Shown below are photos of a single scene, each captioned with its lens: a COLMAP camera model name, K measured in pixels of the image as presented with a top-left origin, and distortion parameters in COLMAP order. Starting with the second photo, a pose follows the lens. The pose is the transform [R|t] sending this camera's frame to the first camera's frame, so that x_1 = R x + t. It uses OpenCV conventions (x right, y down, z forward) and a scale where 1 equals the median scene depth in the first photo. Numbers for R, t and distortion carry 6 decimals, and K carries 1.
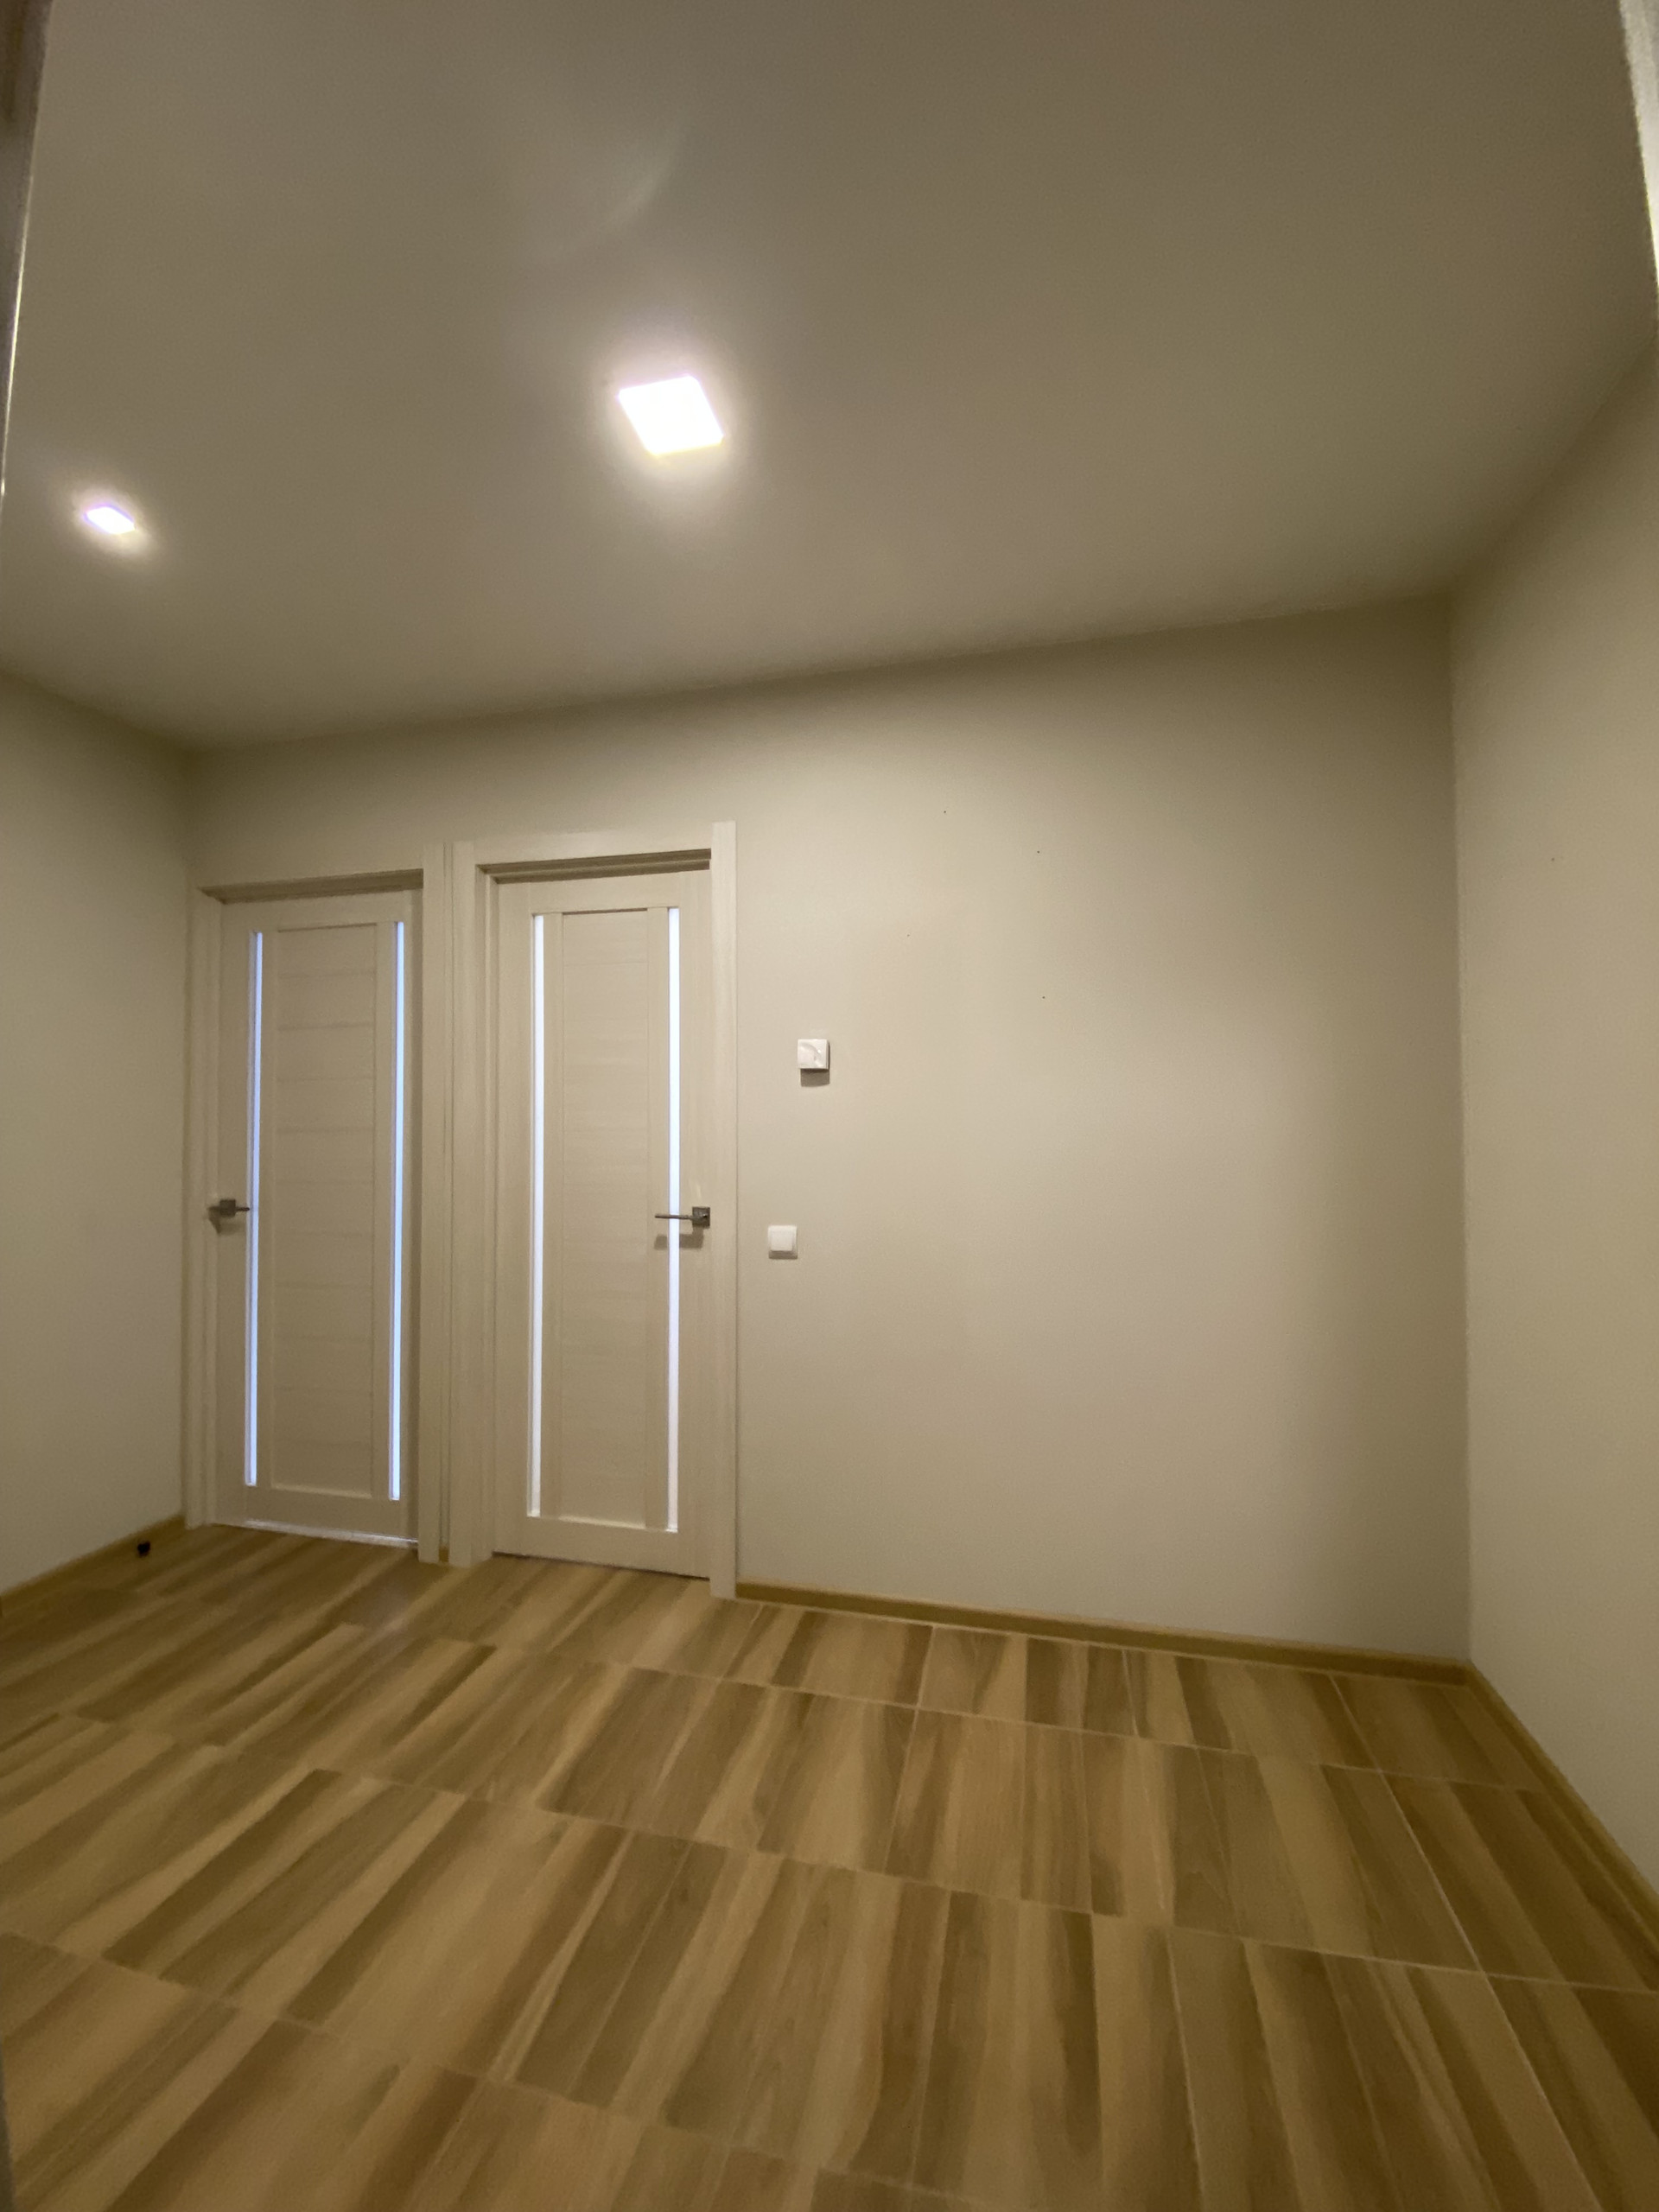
lens RADIAL K [[905.1, 0, 827.3], [0, 905.1, 1104.8], [0, 0, 1]] dist [0.023723, -0.020308]
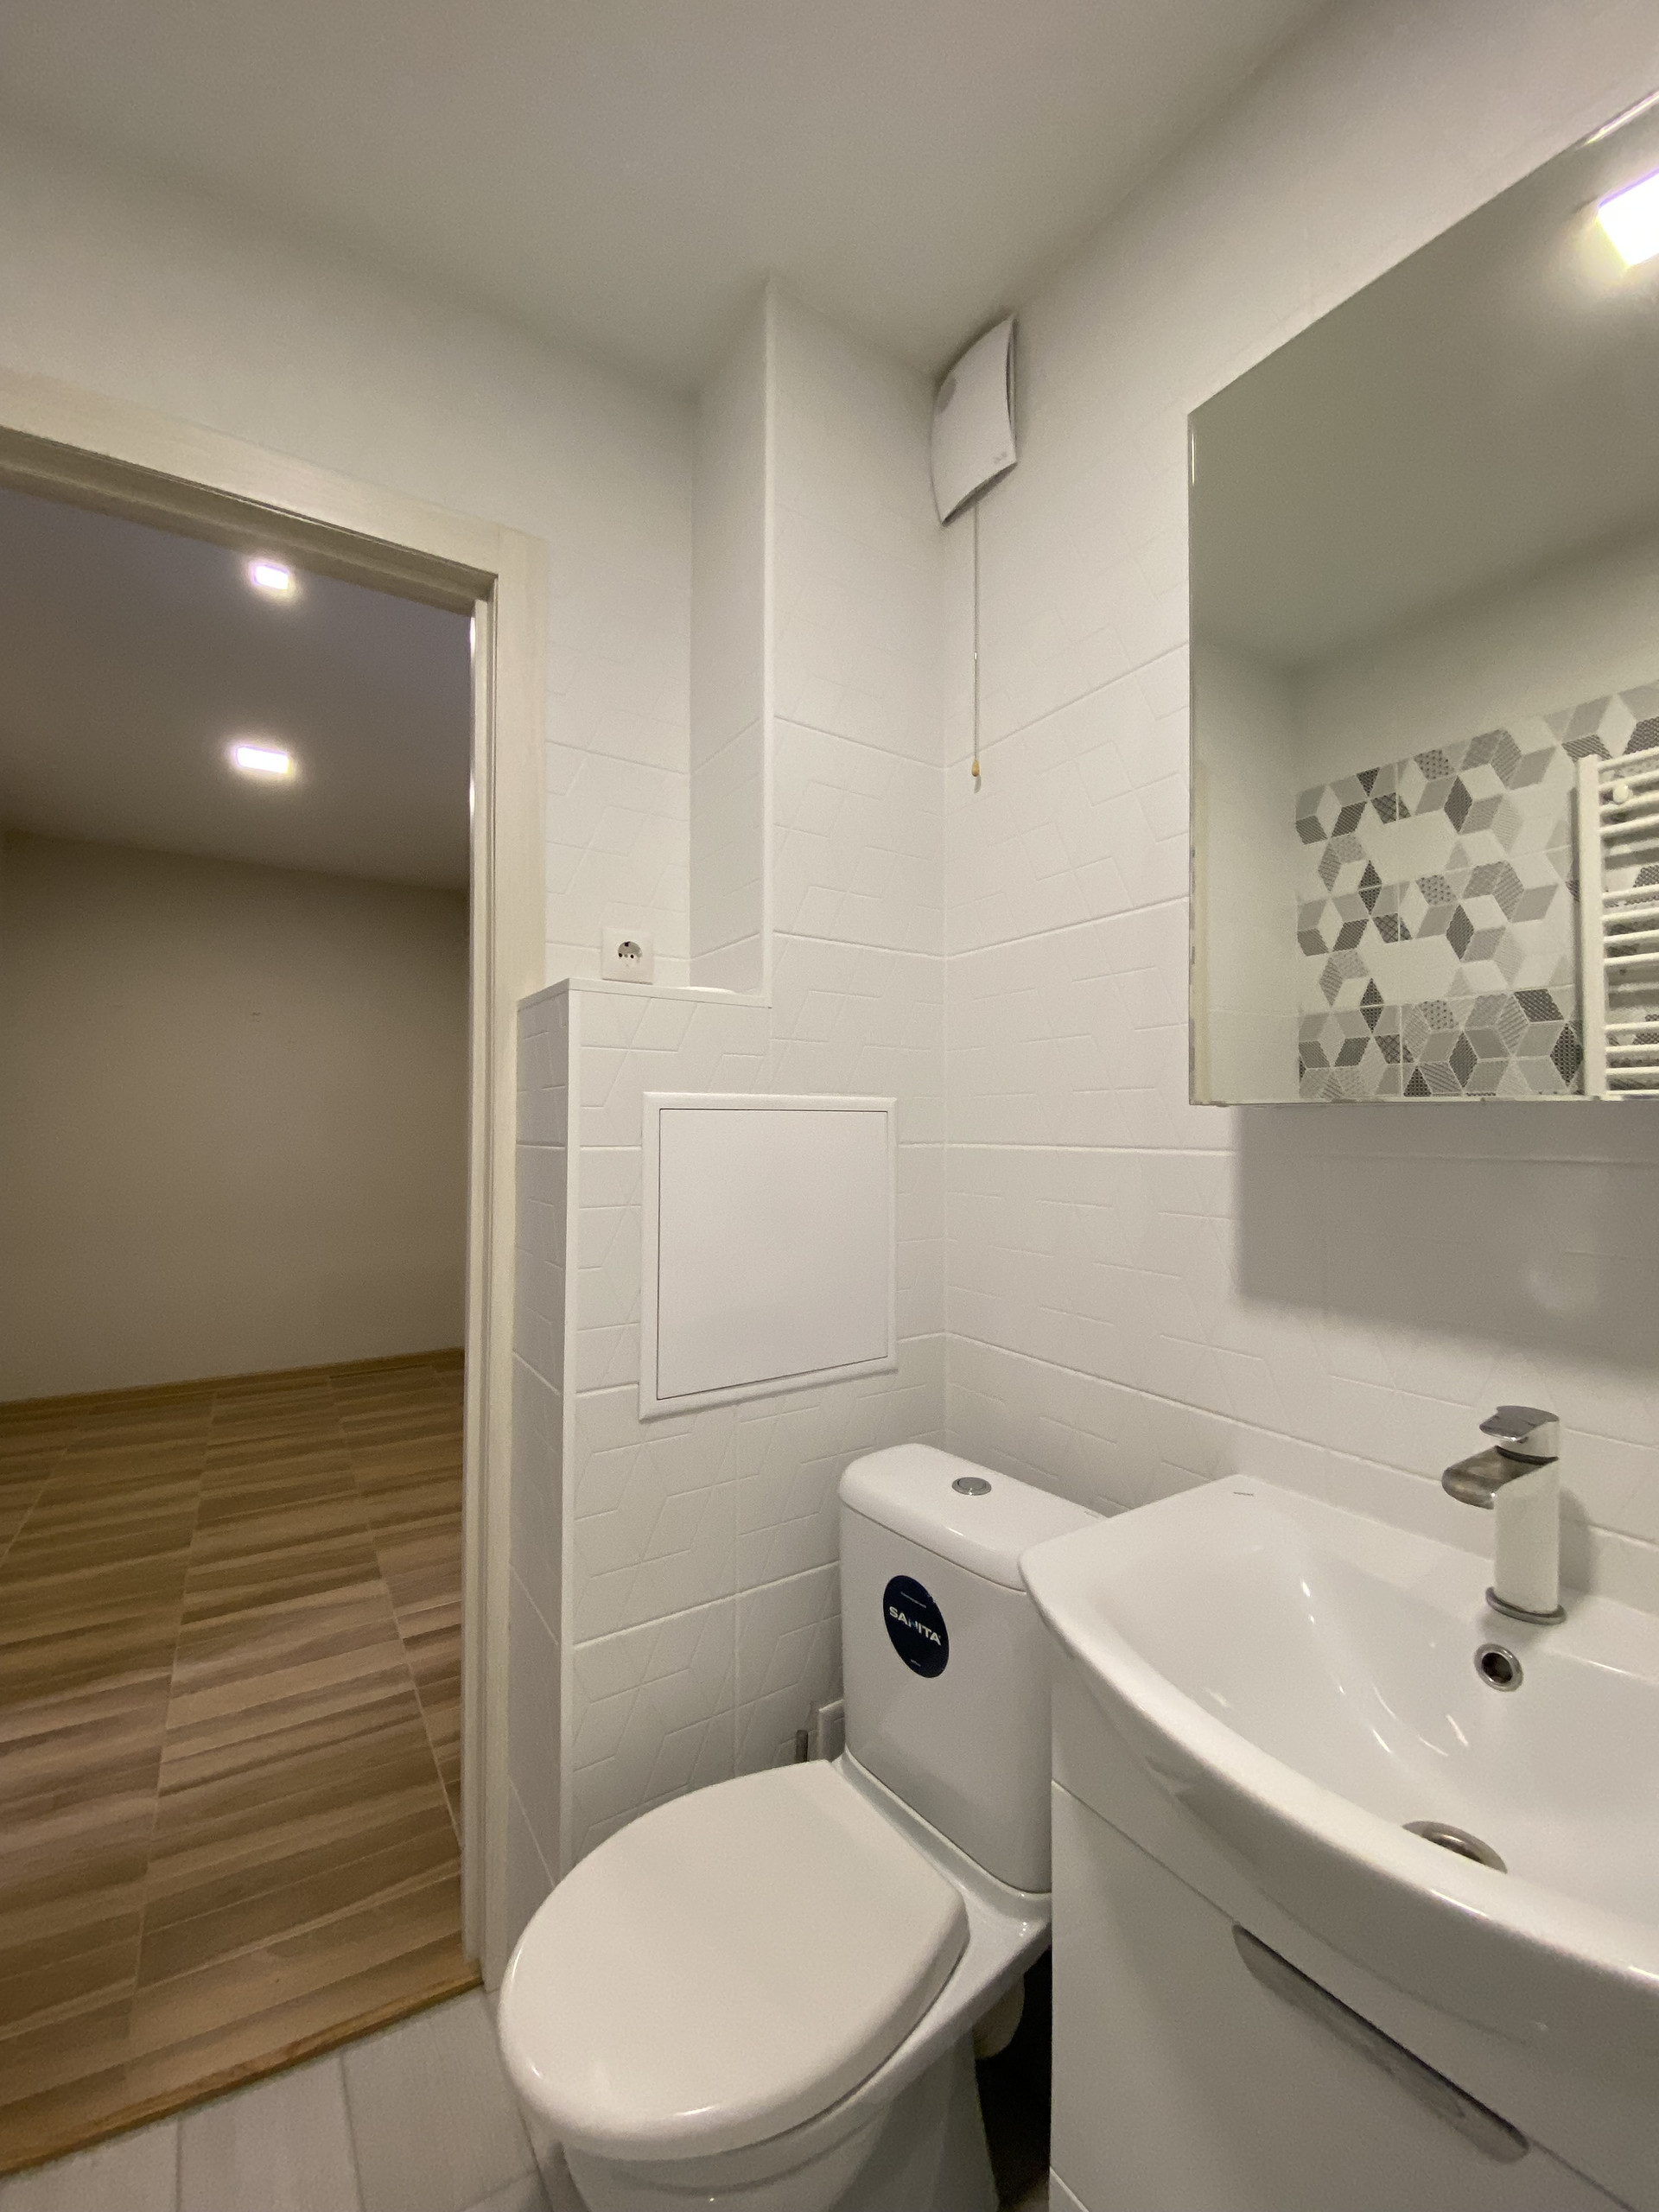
lens RADIAL K [[905.1, 0, 827.3], [0, 905.1, 1104.8], [0, 0, 1]] dist [0.023723, -0.020308]
pose [[-0.718372, 0.012636, 0.695544, -2.540998], [-0.026693, 0.998598, -0.045711, 0.052540], [-0.695147, -0.051404, -0.717028, 1.601960]]
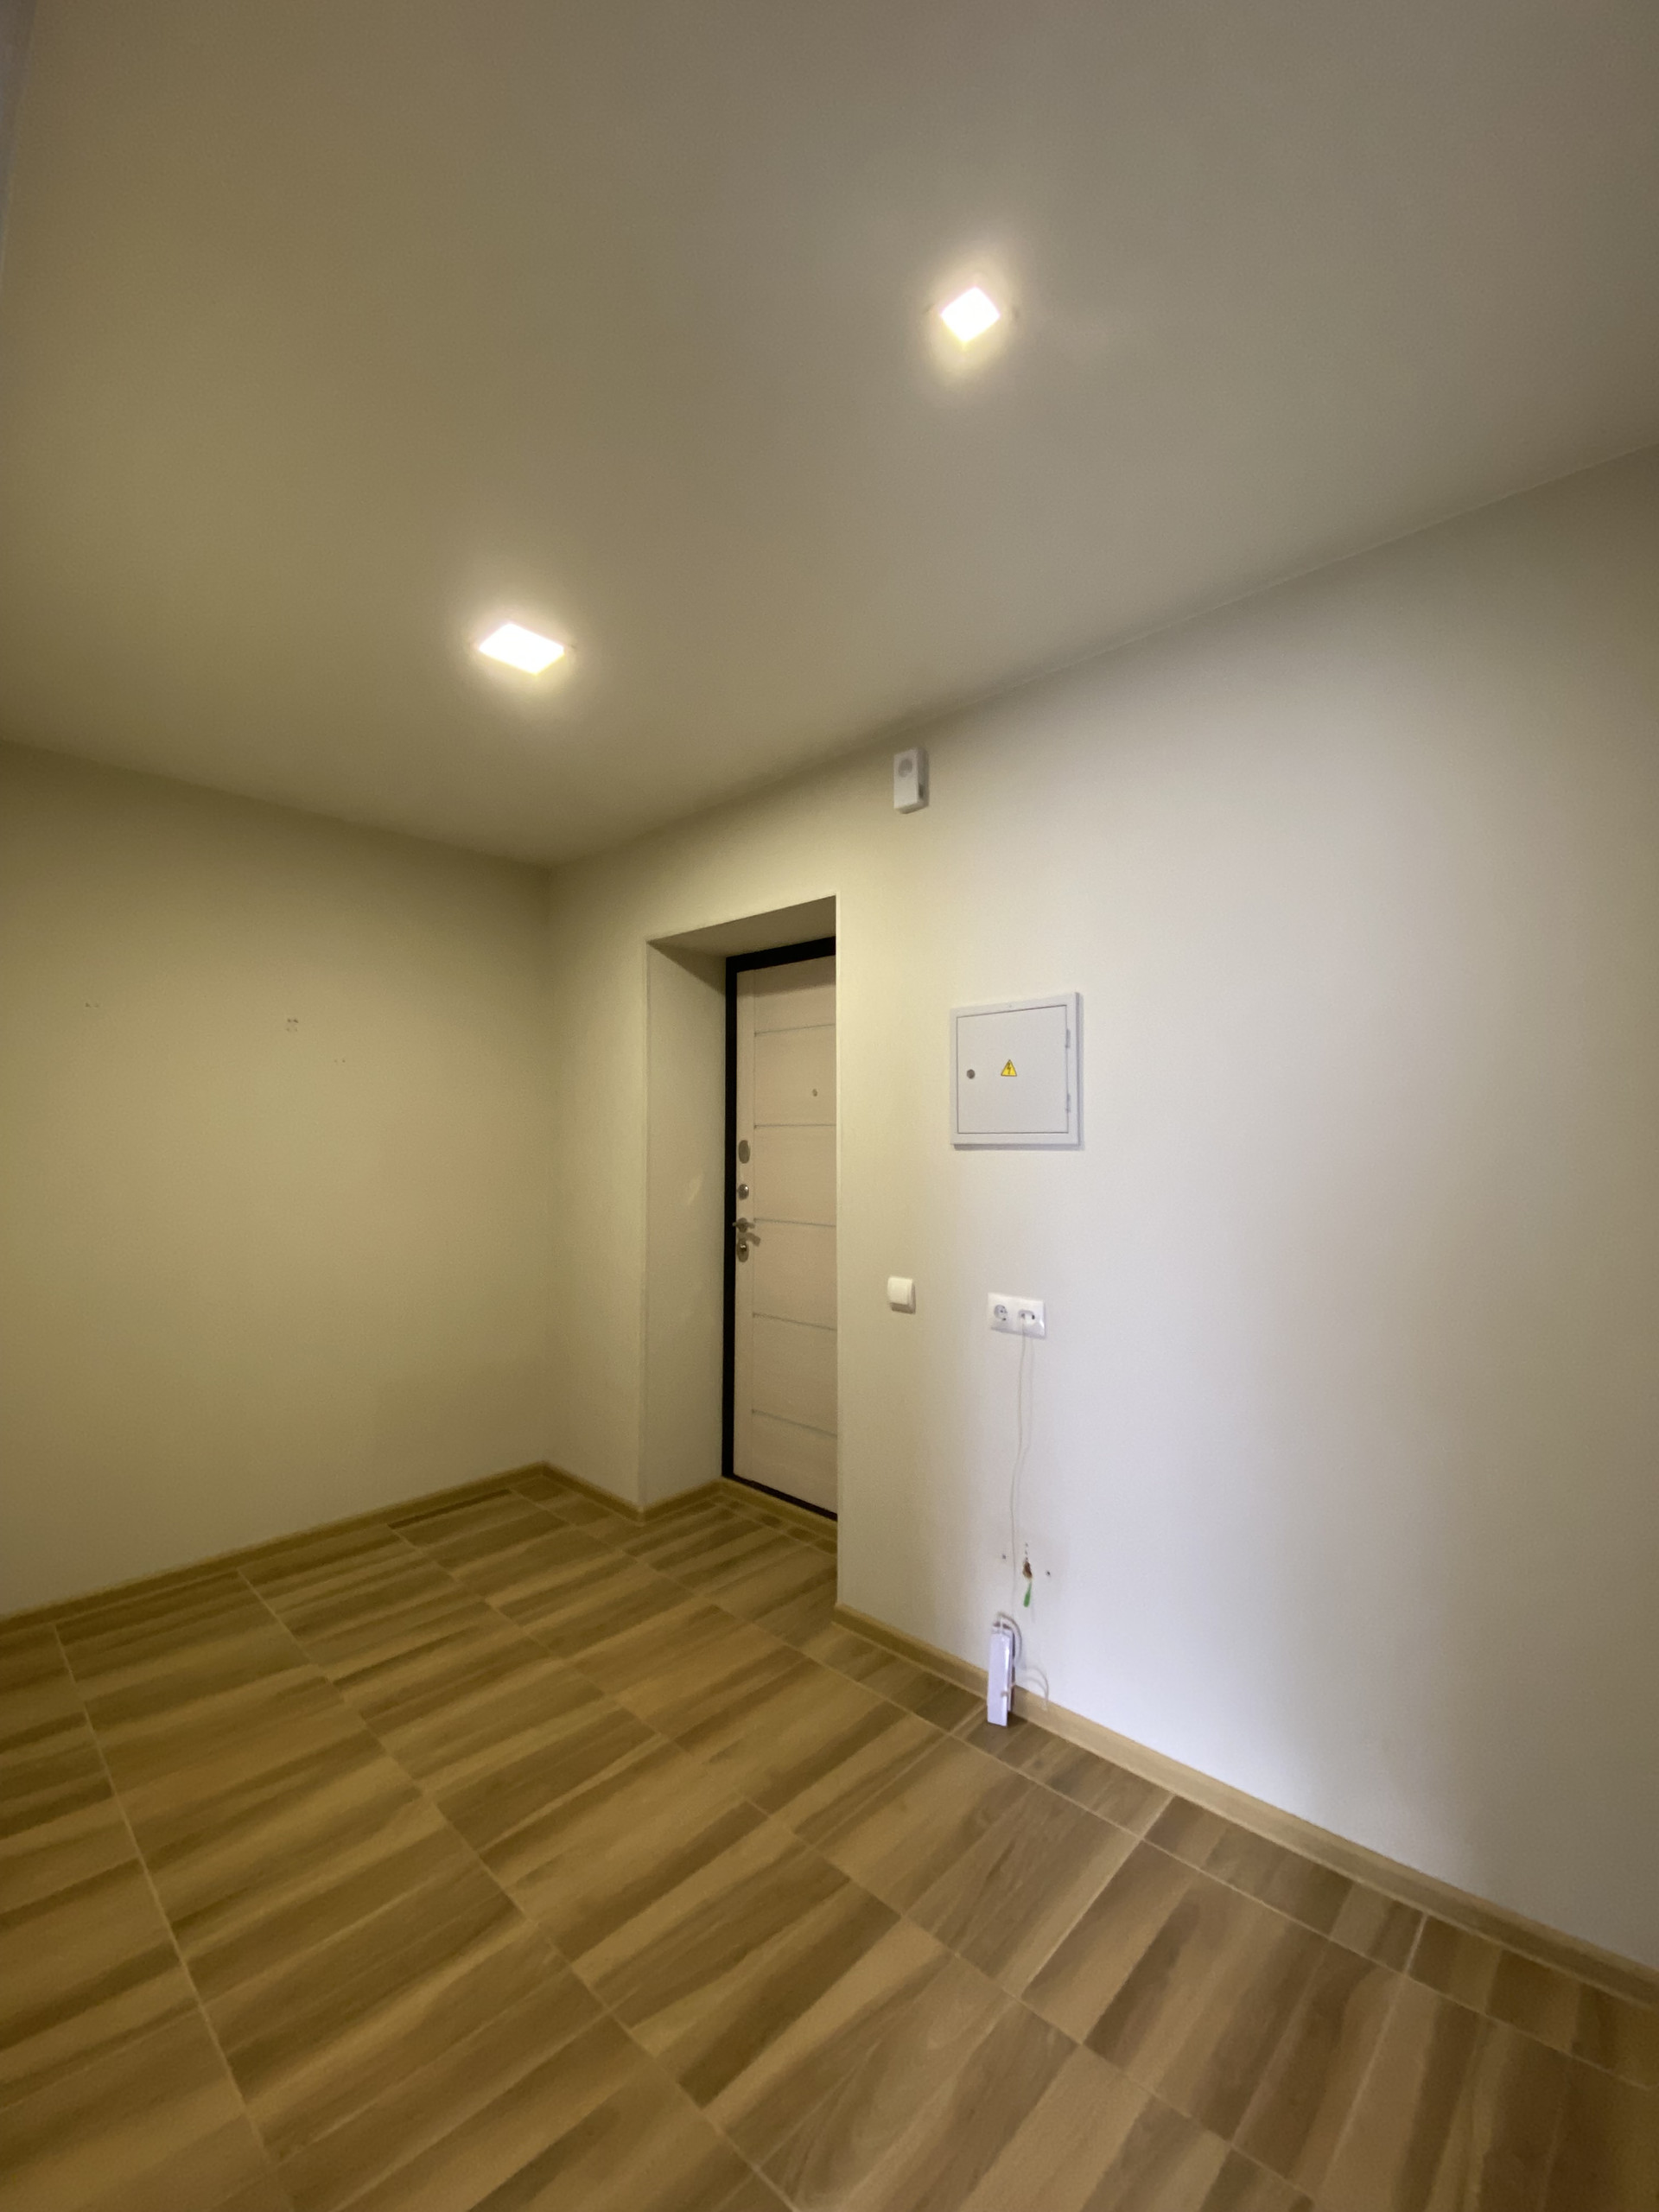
lens RADIAL K [[905.1, 0, 827.3], [0, 905.1, 1104.8], [0, 0, 1]] dist [0.023723, -0.020308]
pose [[-0.868538, 0.019185, 0.495251, -1.228662], [-0.015732, 0.997680, -0.066238, -0.012299], [-0.495373, -0.065321, -0.866221, 1.963147]]
